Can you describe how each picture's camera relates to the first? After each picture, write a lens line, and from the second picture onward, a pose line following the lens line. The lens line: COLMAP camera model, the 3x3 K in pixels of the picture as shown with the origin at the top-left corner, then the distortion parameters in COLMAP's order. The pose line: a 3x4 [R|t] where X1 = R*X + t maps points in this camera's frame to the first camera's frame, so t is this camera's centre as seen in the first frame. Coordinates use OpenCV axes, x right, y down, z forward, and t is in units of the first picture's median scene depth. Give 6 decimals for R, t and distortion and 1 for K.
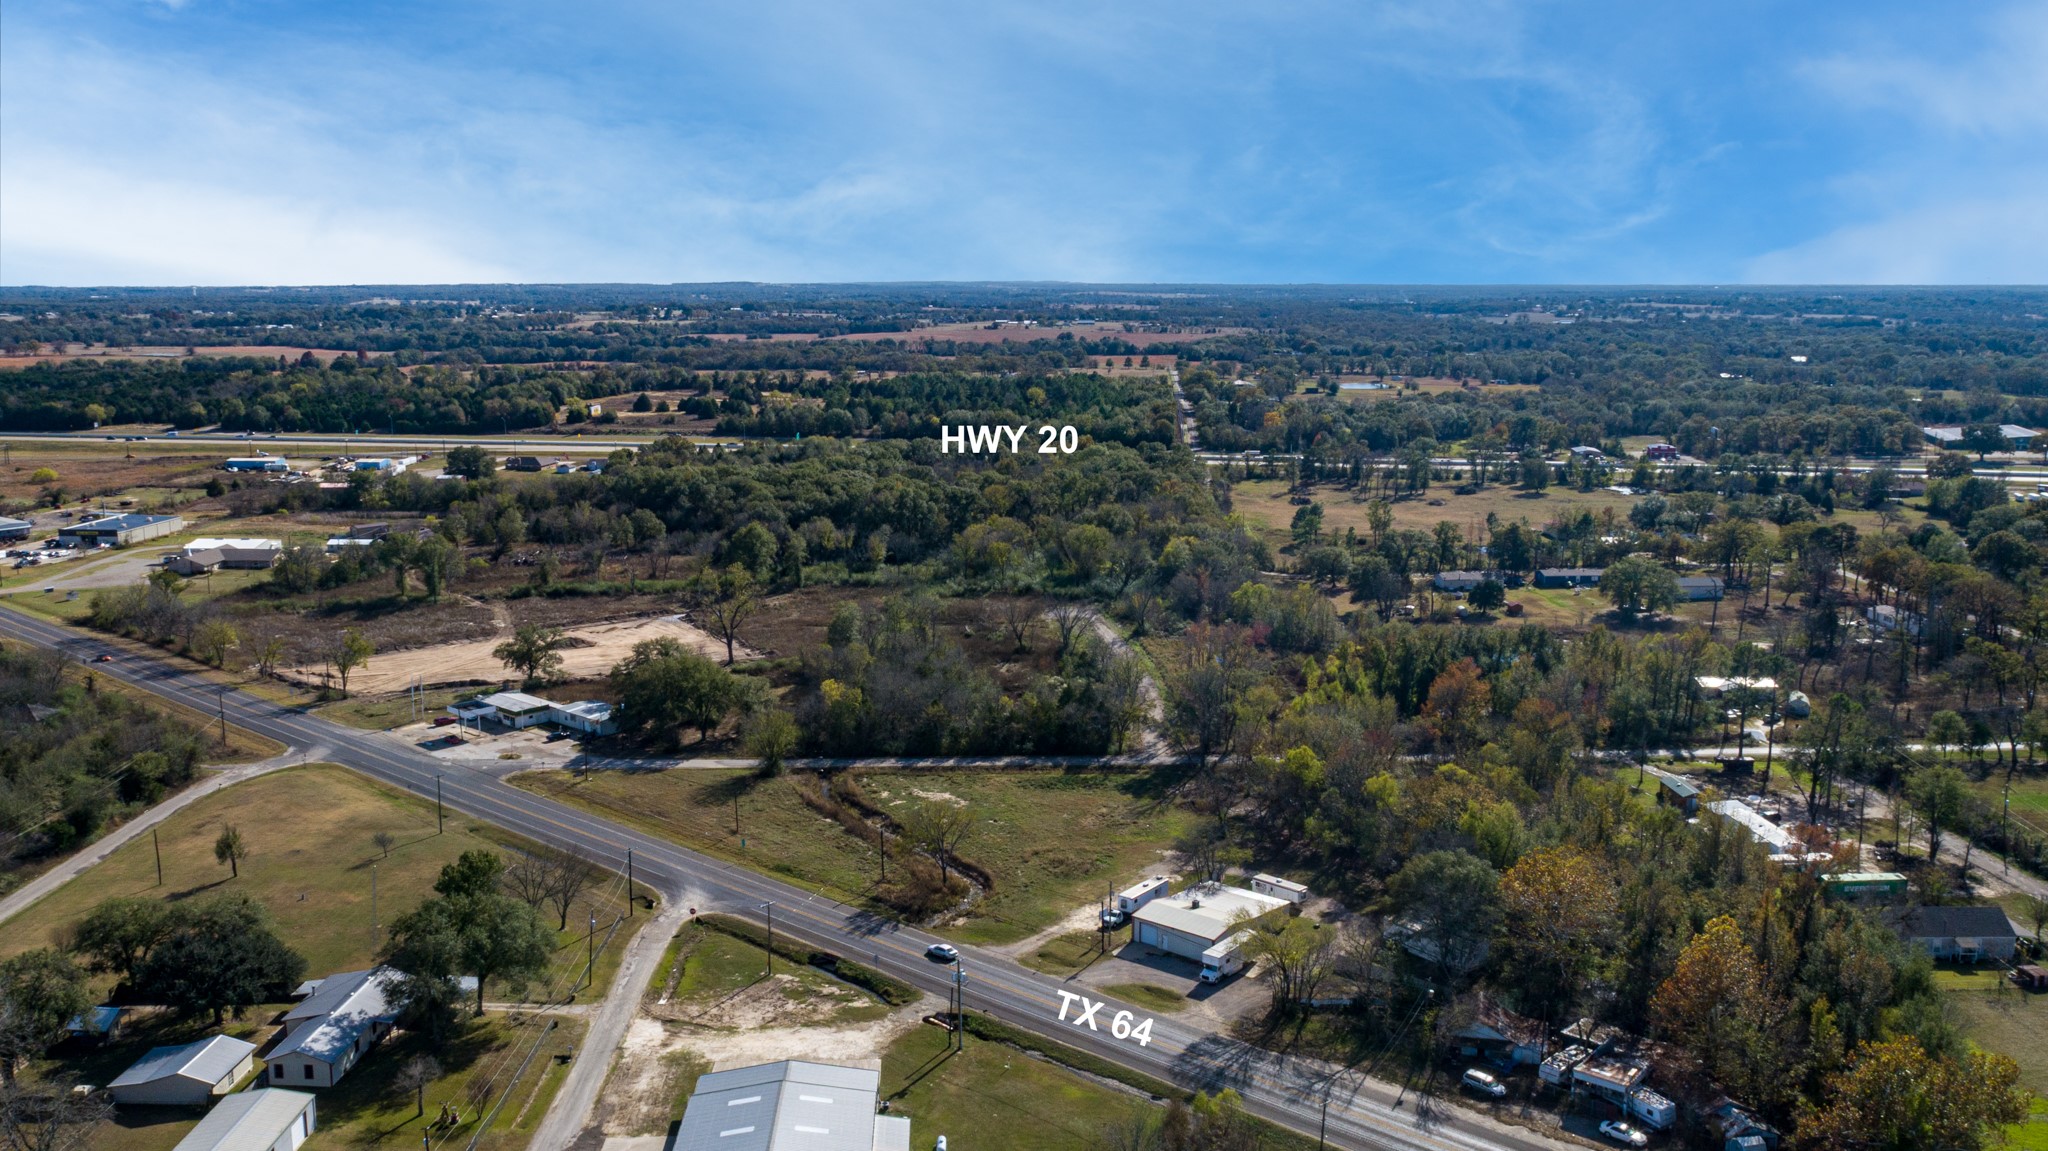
lens RADIAL K [[1649.3, 0, 1024.0], [0, 1649.3, 575.5], [0, 0, 1]] dist [-0.016308, 0.007688]
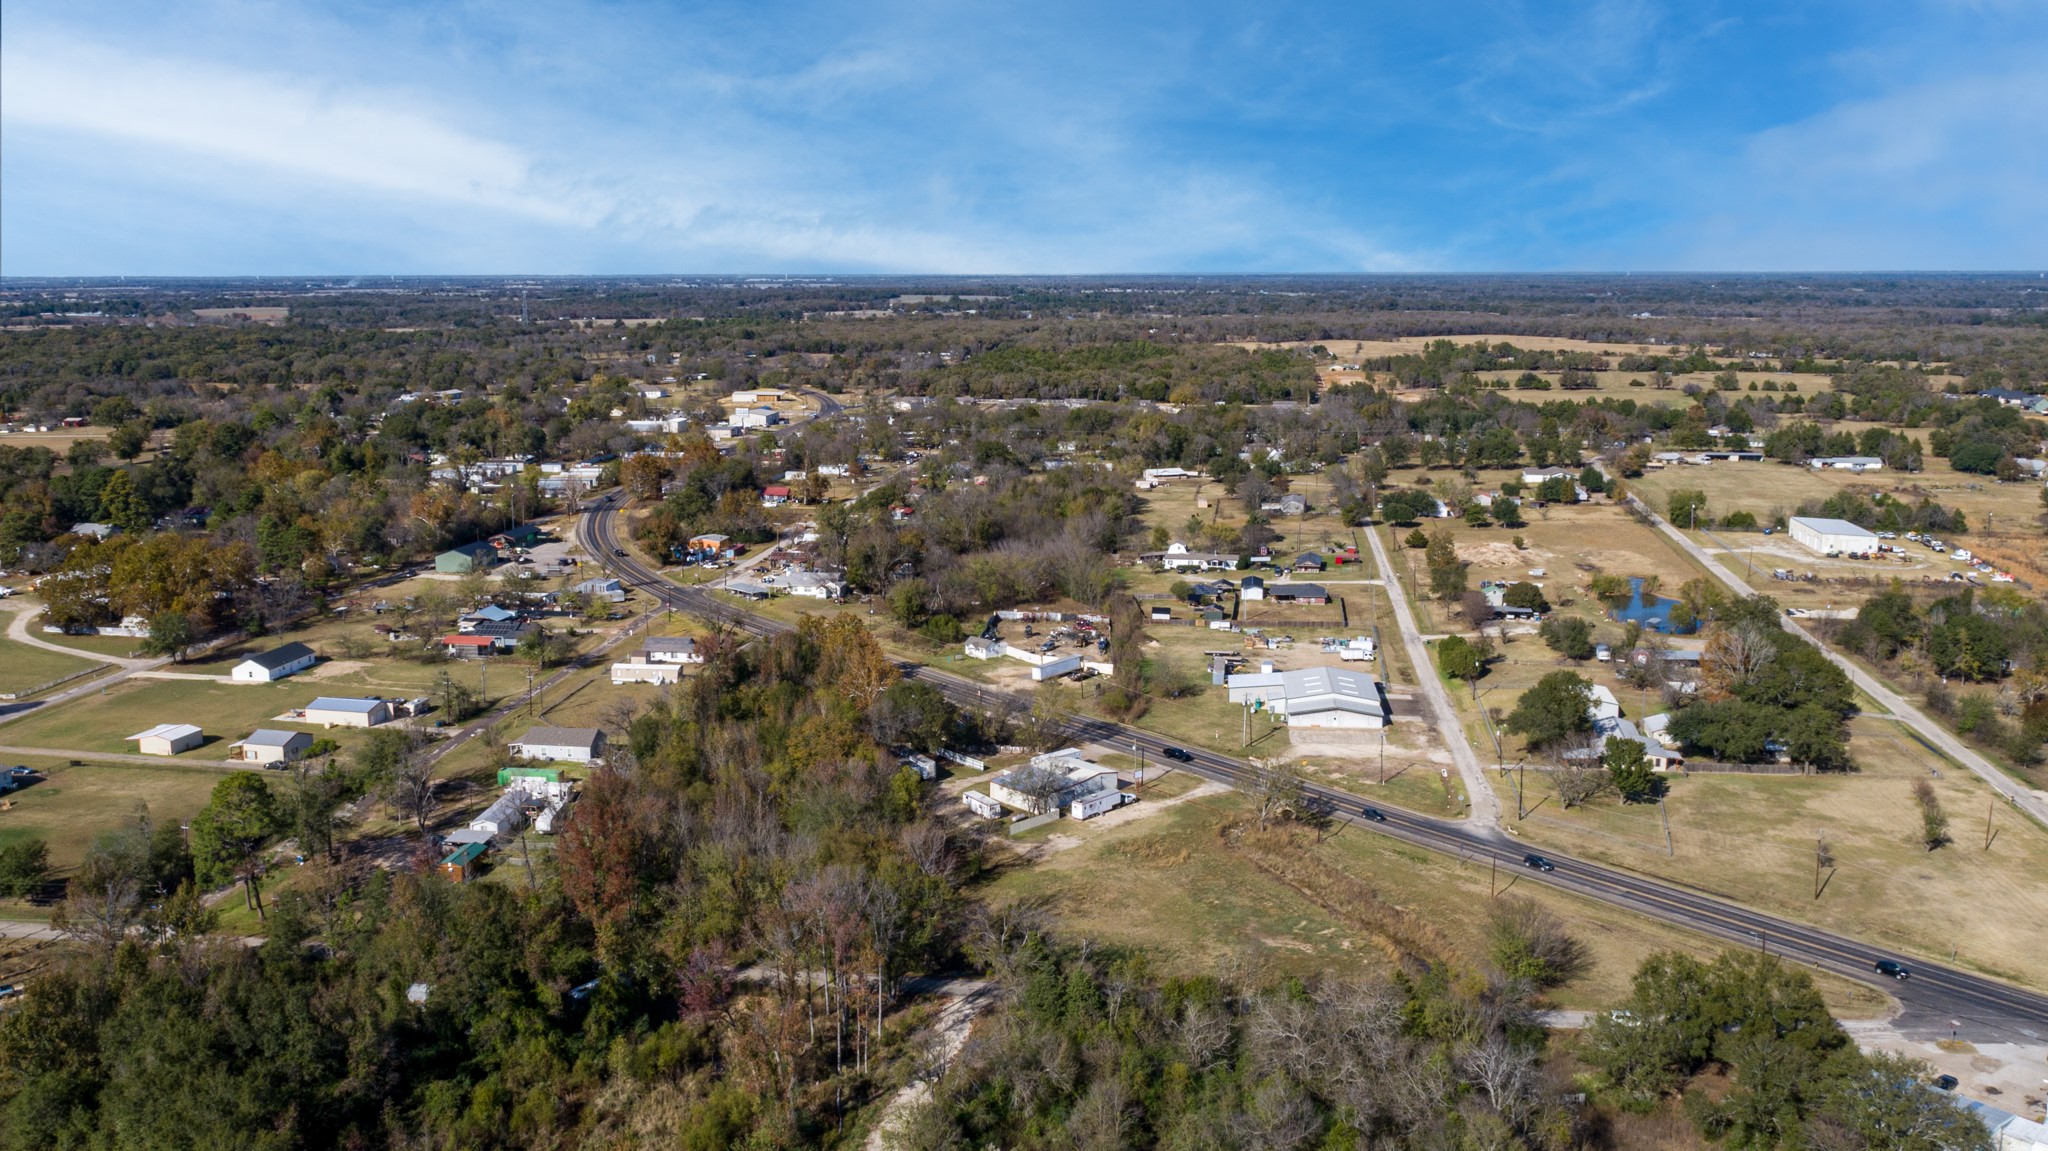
lens RADIAL K [[1711.4, 0, 1025.0], [0, 1711.4, 548.6], [0, 0, 1]] dist [-0.010742, 0.000952]
pose [[-0.987557, -0.021094, 0.155842, -0.053282], [0.031941, 0.943404, 0.330104, -0.311552], [-0.153985, 0.330974, -0.930991, 1.640202]]
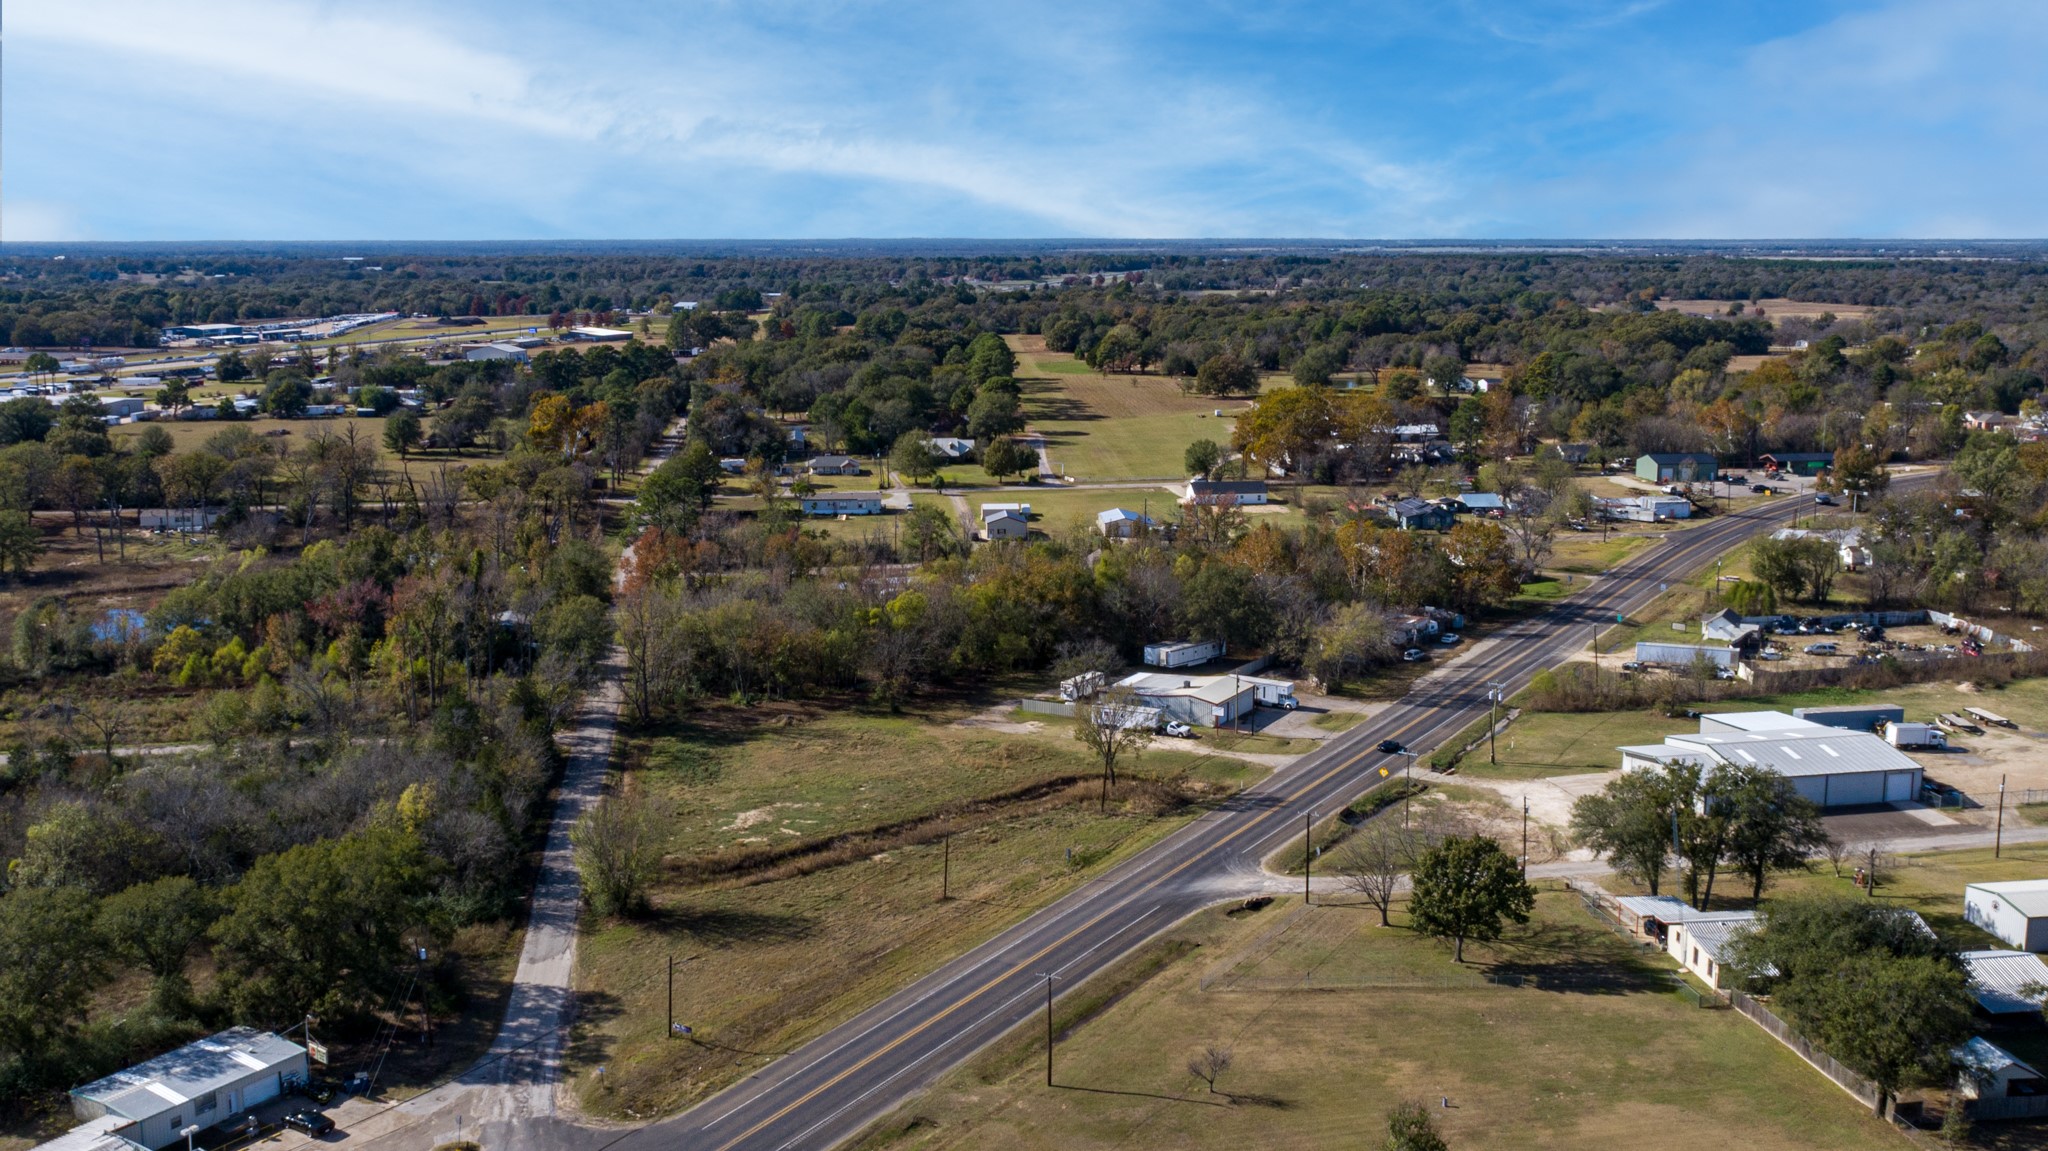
lens RADIAL K [[1810.8, 0, 1024.0], [0, 1810.8, 575.5], [0, 0, 1]] dist [-0.008969, -0.007590]
pose [[-0.144331, -0.180265, 0.972971, -0.749125], [0.173133, 0.963499, 0.204192, -0.094983], [-0.974266, 0.197924, -0.107853, 0.896810]]
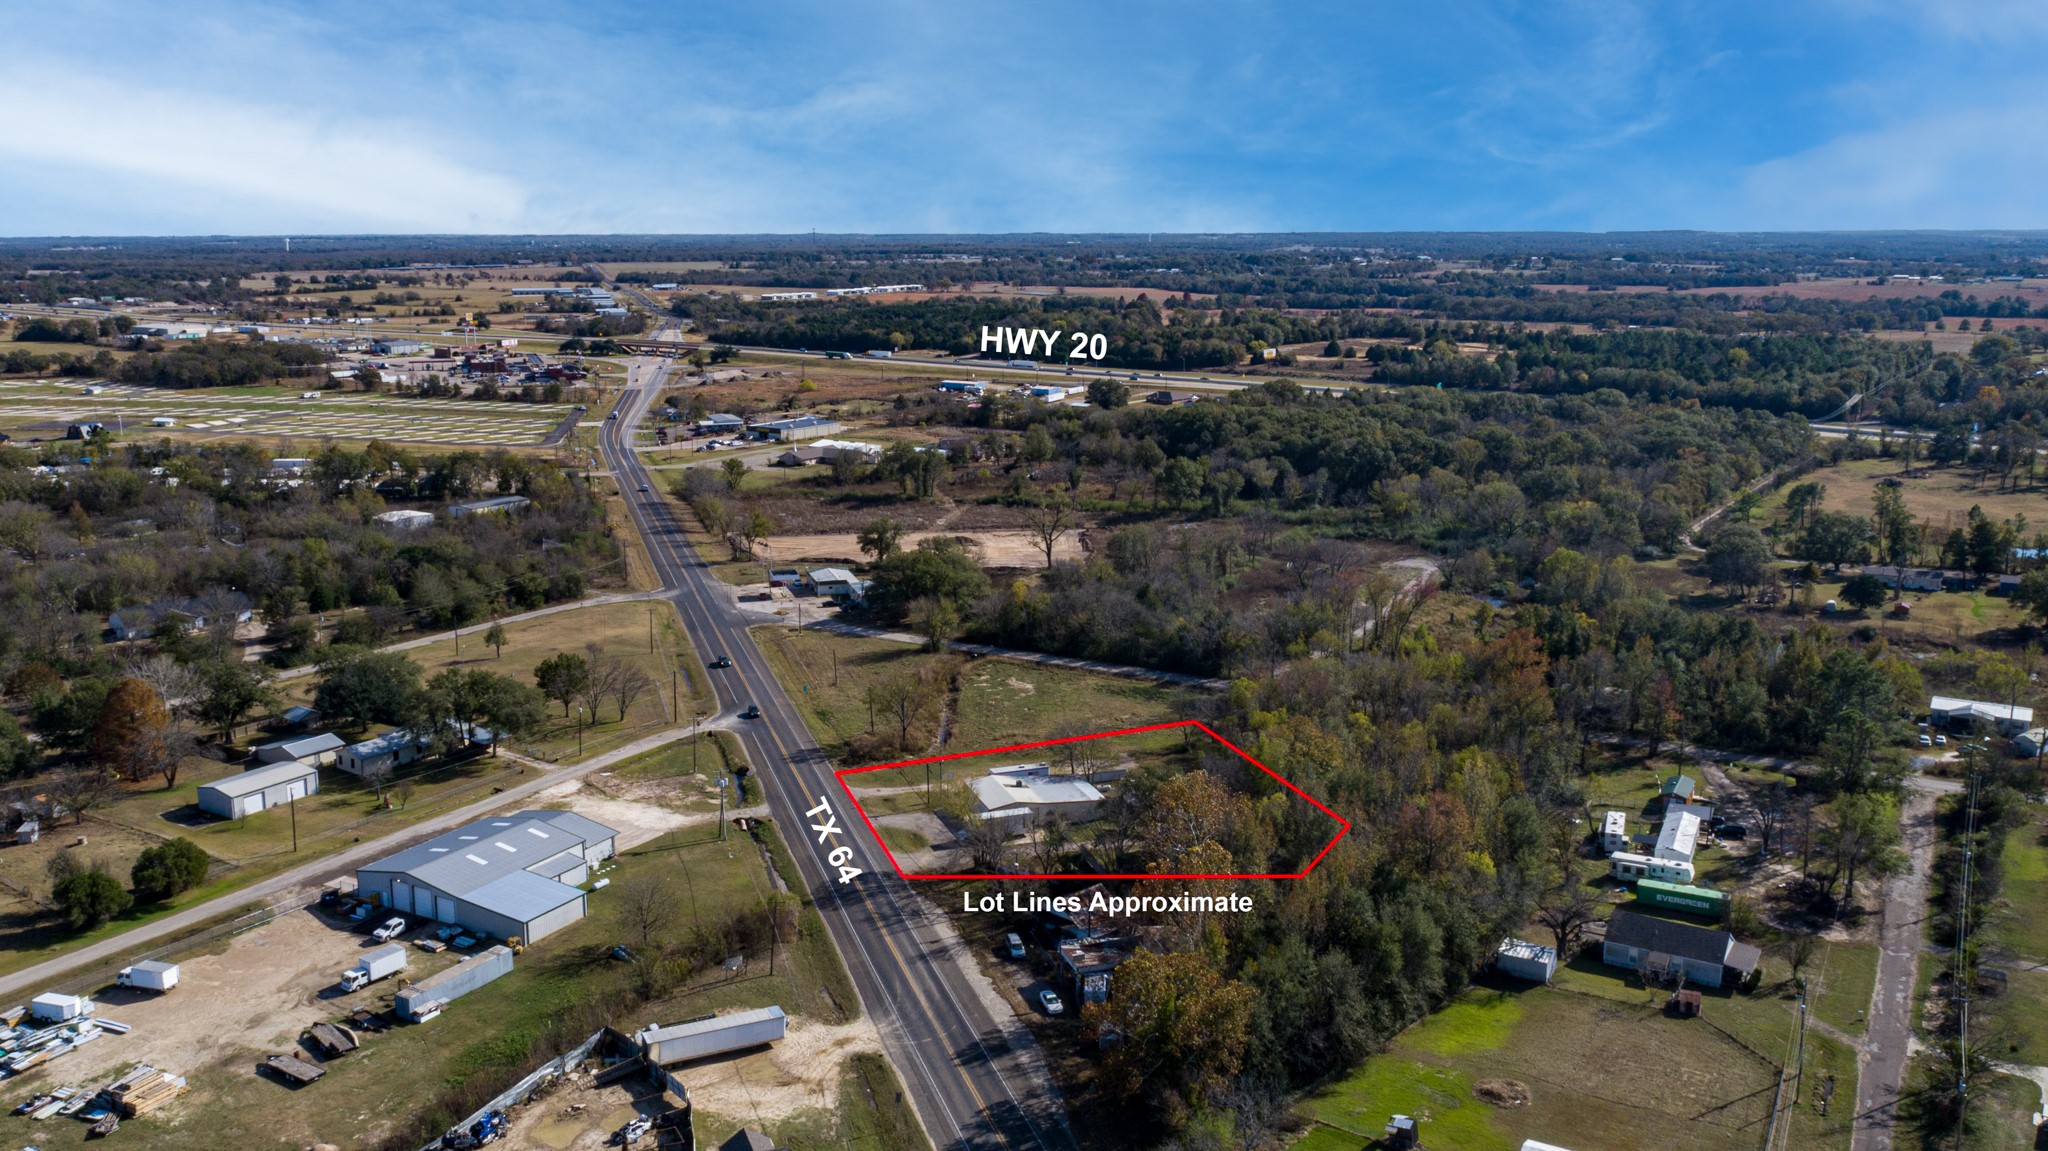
lens RADIAL K [[1630.9, 0, 1024.0], [0, 1630.9, 575.5], [0, 0, 1]] dist [-0.012414, -0.001063]
pose [[0.852219, 0.107781, -0.511962, 0.498784], [-0.090964, 0.994171, 0.057878, -0.009104], [0.515216, -0.002755, 0.857056, 0.016131]]
